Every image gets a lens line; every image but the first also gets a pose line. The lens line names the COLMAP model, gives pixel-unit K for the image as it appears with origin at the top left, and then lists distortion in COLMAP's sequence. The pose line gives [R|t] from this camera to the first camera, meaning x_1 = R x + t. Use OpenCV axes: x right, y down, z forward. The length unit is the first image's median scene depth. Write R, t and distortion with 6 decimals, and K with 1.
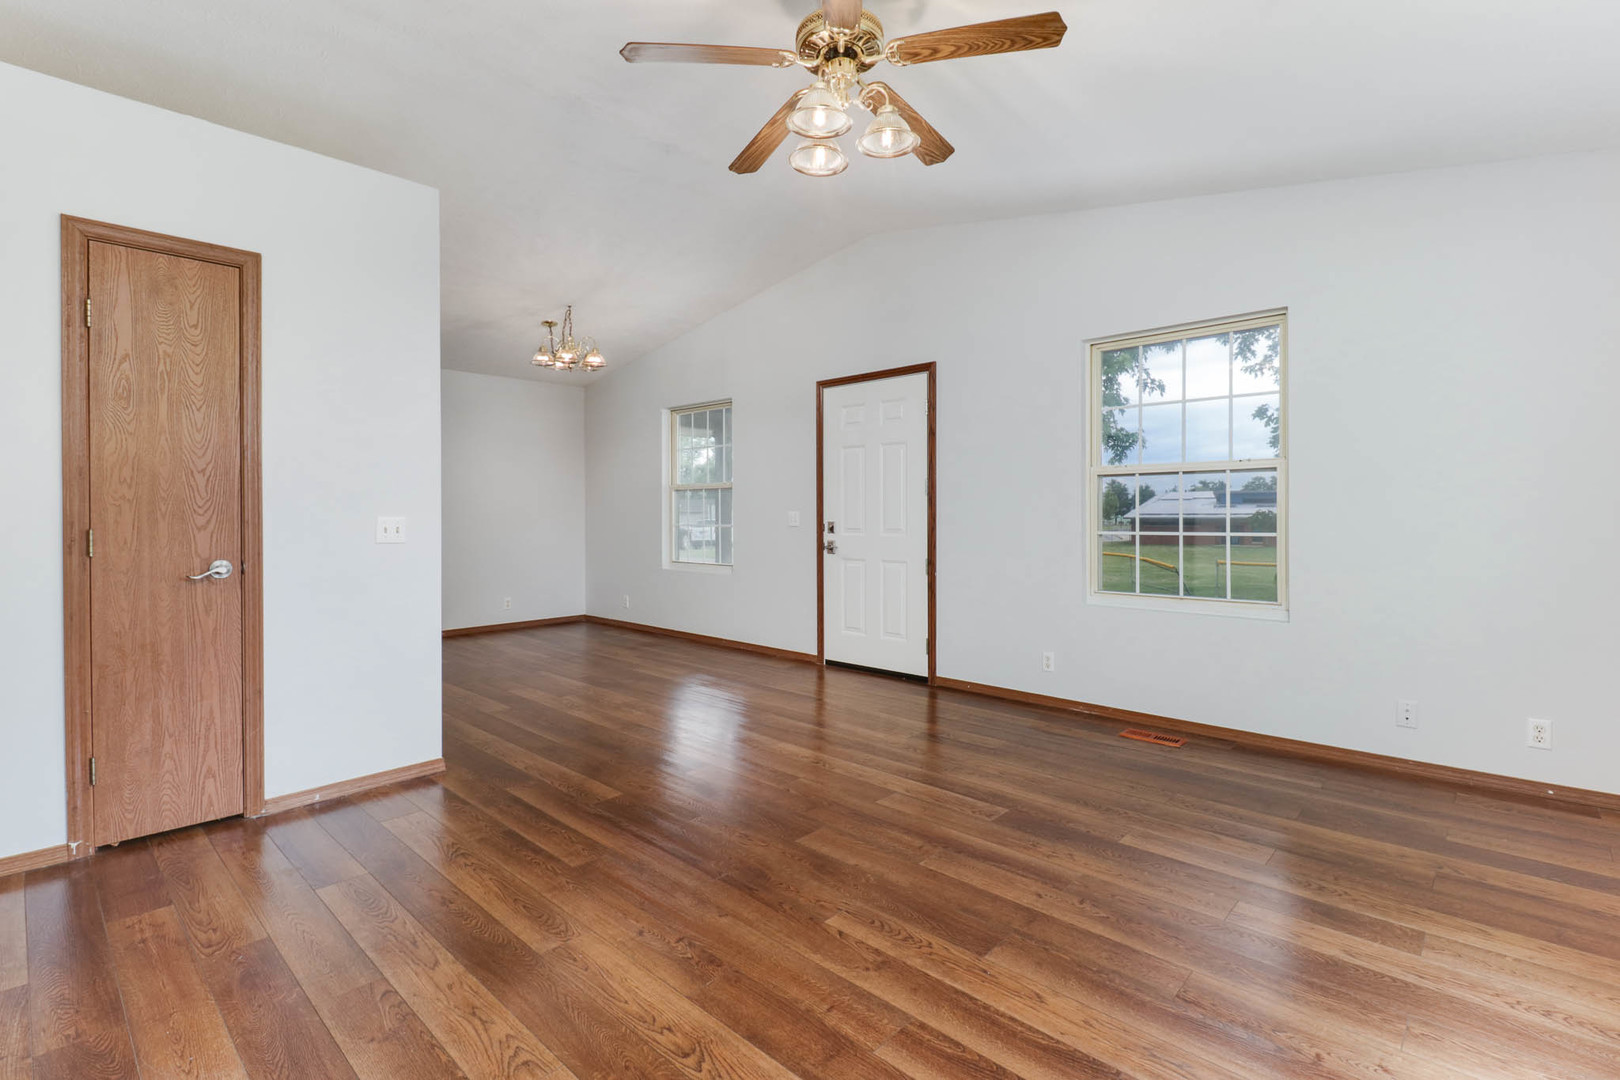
lens RADIAL K [[744.7, 0, 818.2], [0, 744.7, 517.4], [0, 0, 1]] dist [0.025346, -0.016823]
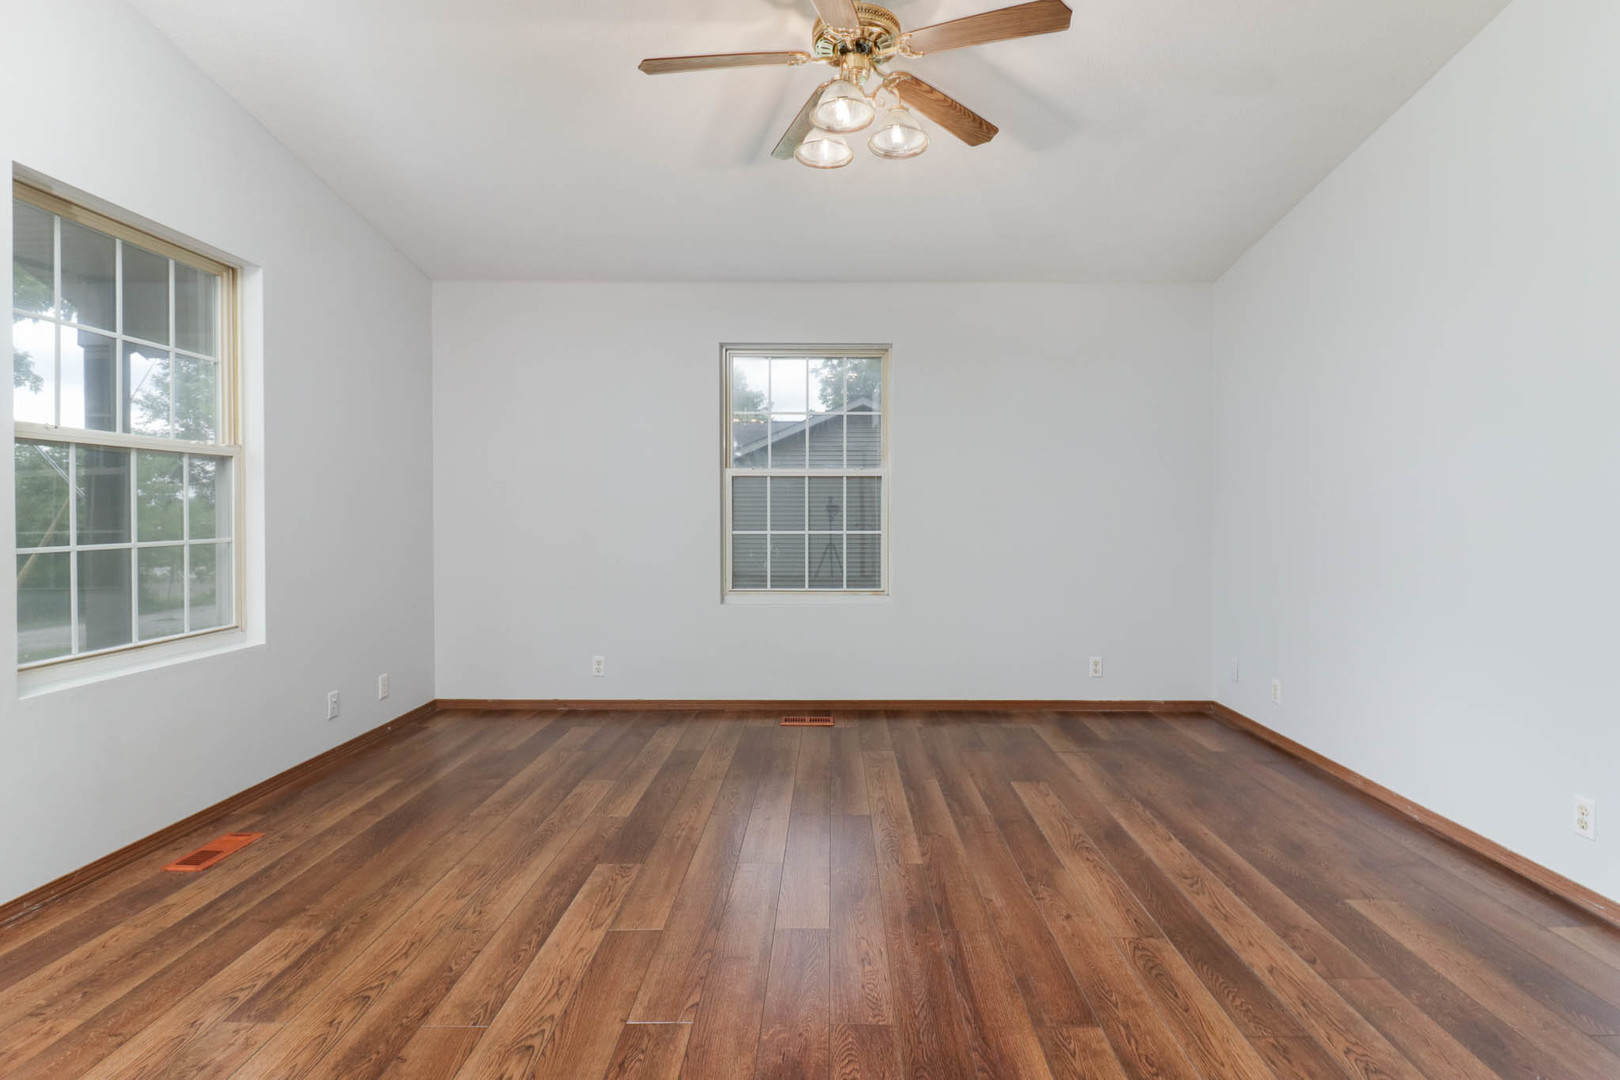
lens RADIAL K [[803.3, 0, 831.8], [0, 803.3, 518.2], [0, 0, 1]] dist [0.020992, -0.019592]
pose [[-0.679508, -0.004163, 0.733656, -0.674710], [0.004968, 0.999935, 0.010275, -0.010800], [-0.733651, 0.010627, -0.679443, 1.615621]]
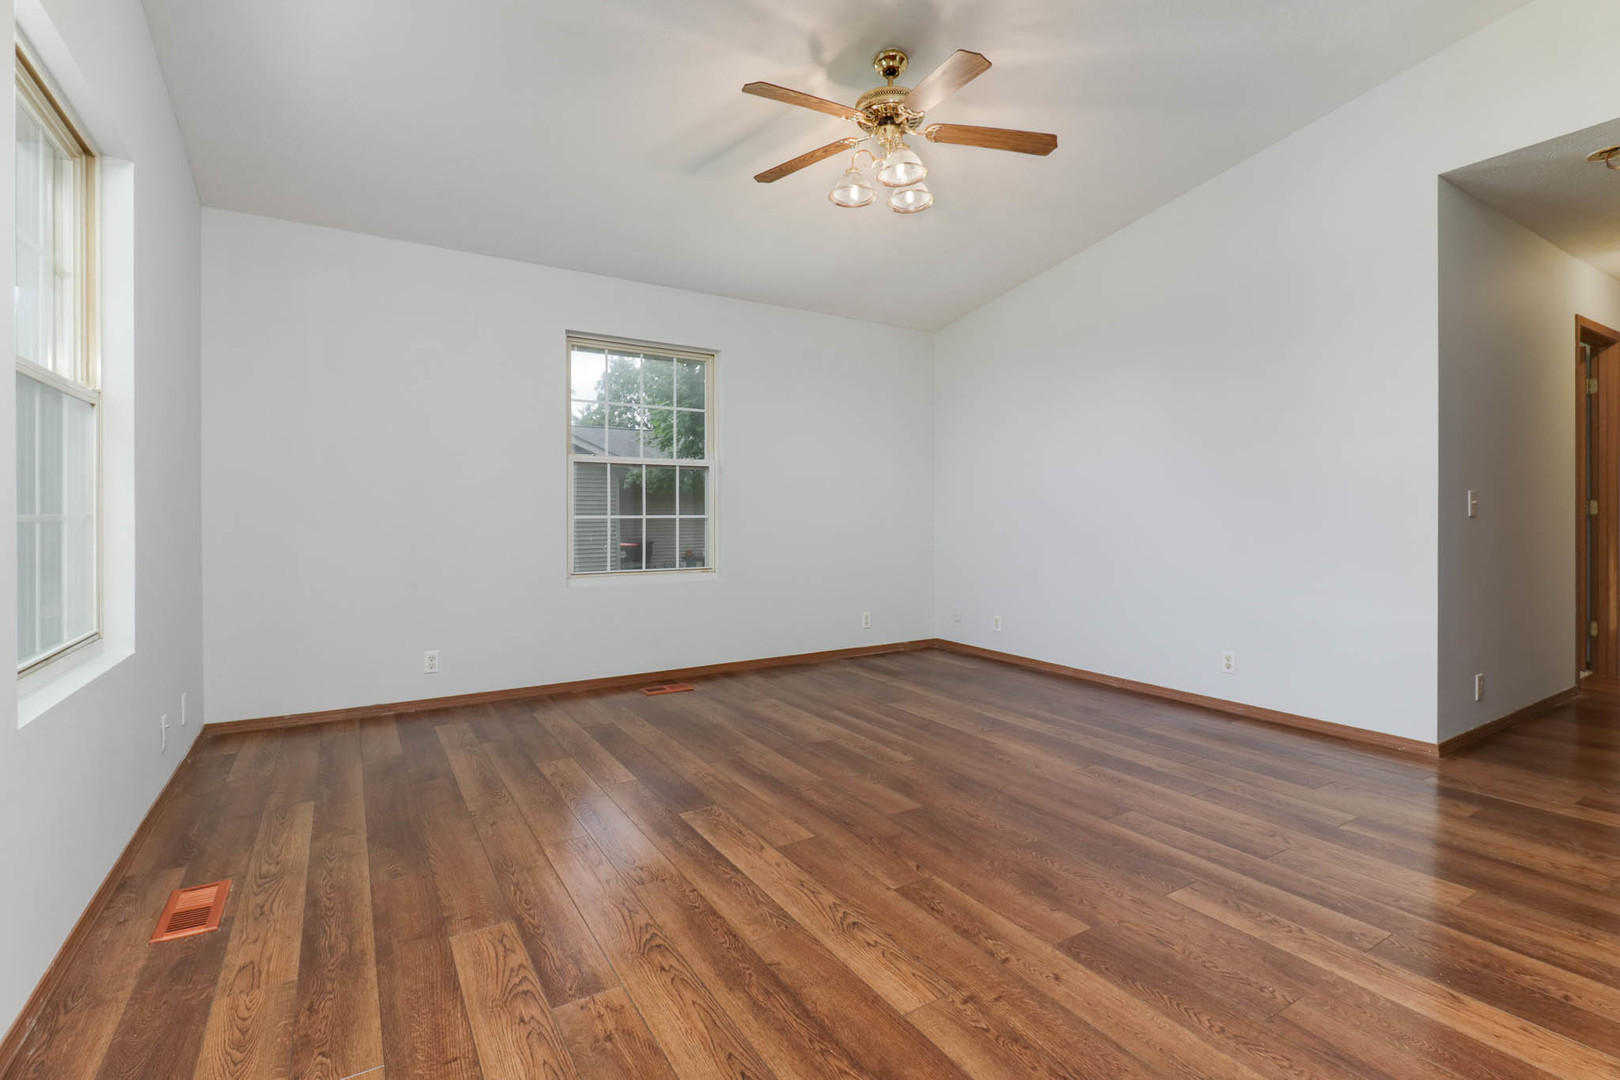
lens RADIAL K [[744.7, 0, 818.2], [0, 744.7, 517.4], [0, 0, 1]] dist [0.025346, -0.016823]
pose [[-0.966897, 0.002418, 0.255155, -0.158654], [0.004935, 0.999945, 0.009224, 0.028259], [-0.255119, 0.010178, -0.966856, 2.075601]]
